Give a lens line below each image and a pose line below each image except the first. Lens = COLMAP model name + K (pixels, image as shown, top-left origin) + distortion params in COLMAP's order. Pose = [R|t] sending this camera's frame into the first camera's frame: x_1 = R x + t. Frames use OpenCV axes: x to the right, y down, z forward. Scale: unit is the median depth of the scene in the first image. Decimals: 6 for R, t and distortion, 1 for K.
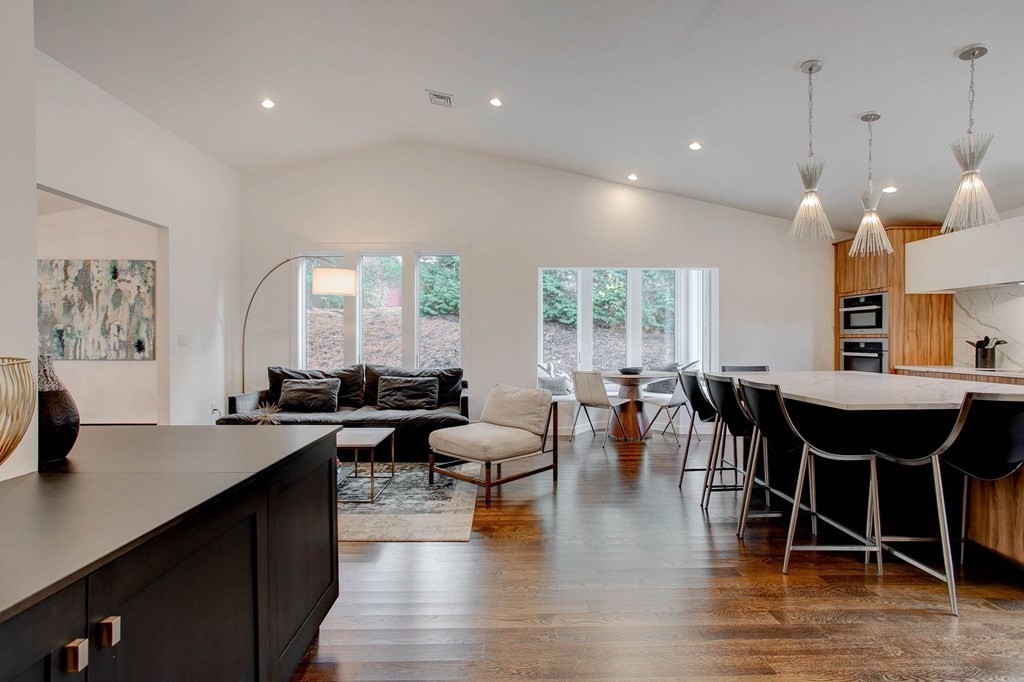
lens RADIAL K [[494.2, 0, 502.1], [0, 494.2, 342.0], [0, 0, 1]] dist [-0.034411, 0.019206]
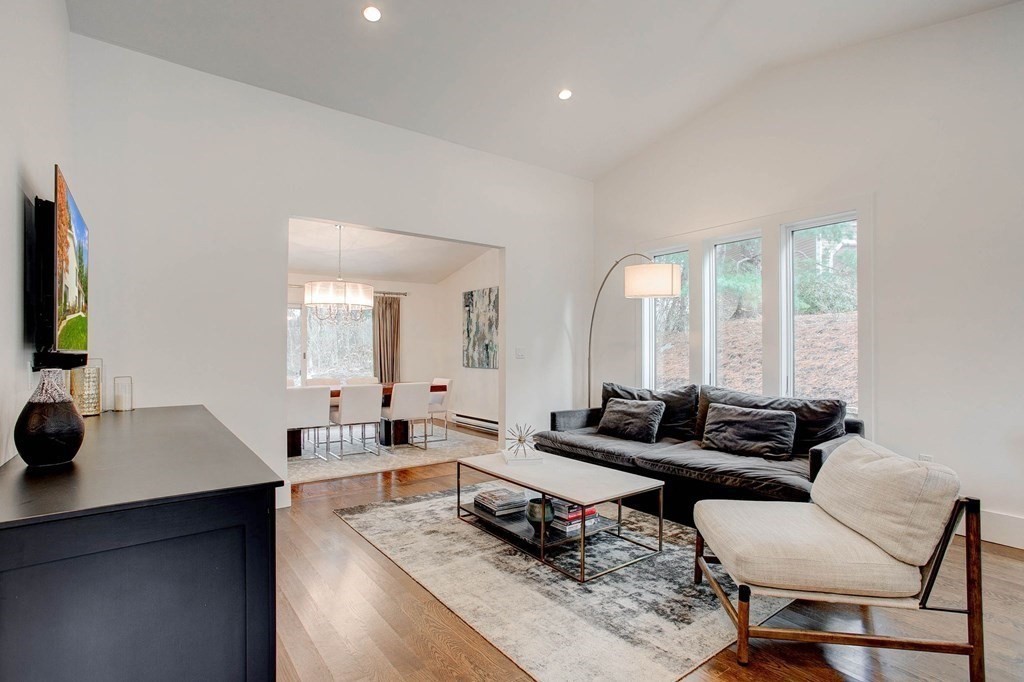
lens RADIAL K [[494.2, 0, 509.6], [0, 494.2, 345.4], [0, 0, 1]] dist [-0.034411, 0.019206]
pose [[0.595764, -0.008995, -0.803109, 0.166817], [-0.003167, 0.999903, -0.013549, -0.005760], [0.803153, 0.010615, 0.595678, 0.327169]]
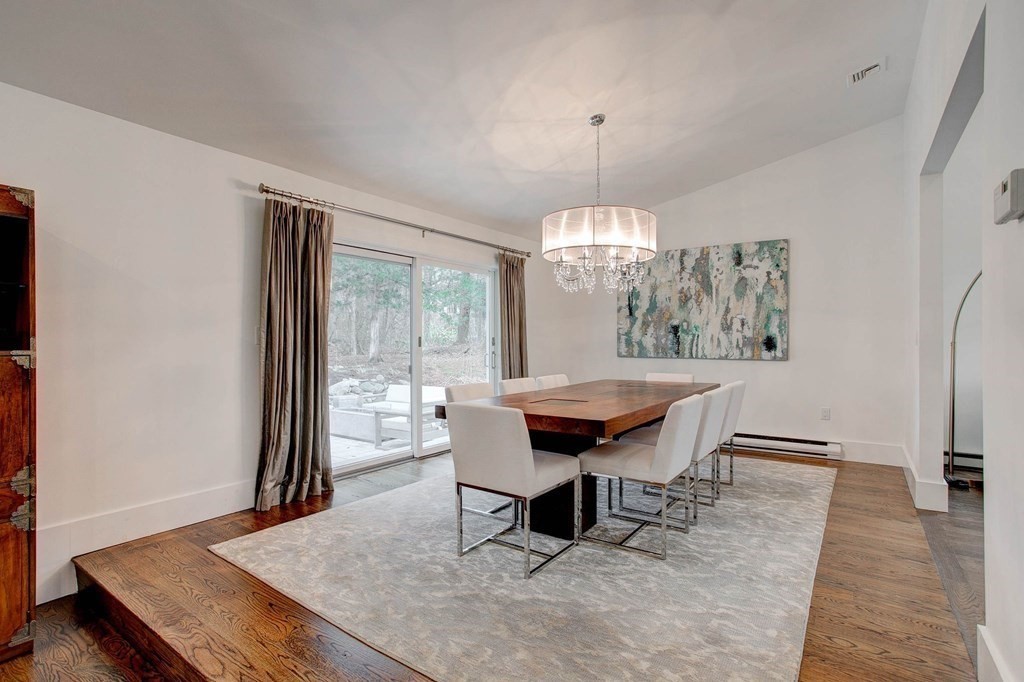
lens RADIAL K [[494.2, 0, 510.0], [0, 494.2, 343.3], [0, 0, 1]] dist [-0.034411, 0.019206]
pose [[0.804272, 0.003251, -0.594253, -0.683891], [-0.001638, 0.999993, 0.003253, 0.007066], [0.594259, -0.001643, 0.804272, 0.068569]]
